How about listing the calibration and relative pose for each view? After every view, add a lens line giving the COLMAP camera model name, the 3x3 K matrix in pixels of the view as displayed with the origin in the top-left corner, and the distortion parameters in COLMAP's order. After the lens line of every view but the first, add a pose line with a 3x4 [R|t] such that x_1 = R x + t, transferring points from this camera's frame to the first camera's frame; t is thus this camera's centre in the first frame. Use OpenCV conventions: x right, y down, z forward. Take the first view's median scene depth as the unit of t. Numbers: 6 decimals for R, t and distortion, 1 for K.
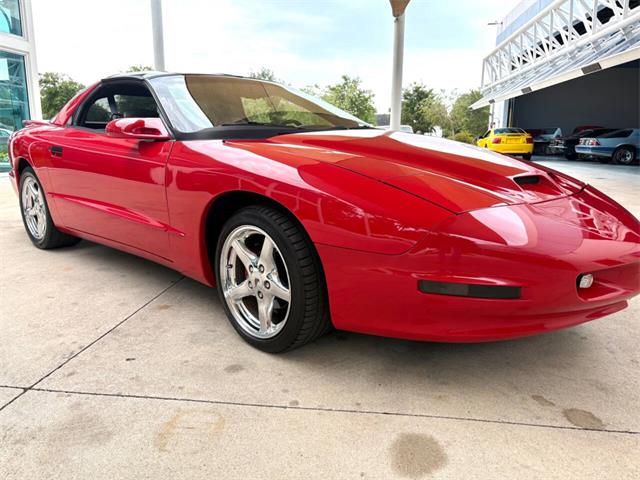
lens RADIAL K [[487.0, 0, 320.0], [0, 487.0, 240.0], [0, 0, 1]] dist [0.011620, 0.004746]
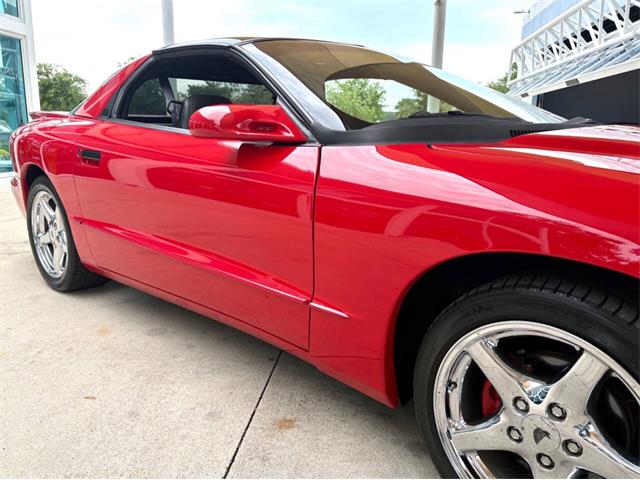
lens RADIAL K [[495.6, 0, 320.0], [0, 495.6, 240.0], [0, 0, 1]] dist [0.015093, 0.002998]
pose [[0.999976, 0.002688, 0.006357, -0.217509], [-0.002719, 0.999984, 0.004898, -0.069161], [-0.006344, -0.004915, 0.999968, 0.304238]]
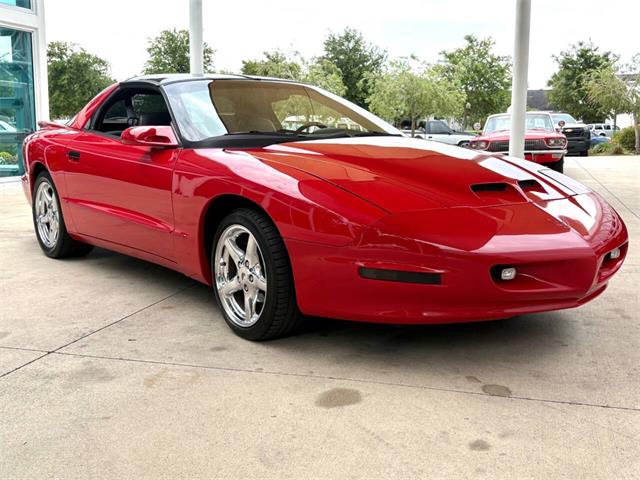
lens RADIAL K [[753.6, 0, 320.0], [0, 753.6, 240.0], [0, 0, 1]] dist [0.052069, -0.040243]
pose [[0.987768, 0.018922, -0.154775, 0.188024], [-0.027914, 0.998033, -0.056133, 0.058159], [0.153409, 0.059767, 0.986354, -0.412876]]
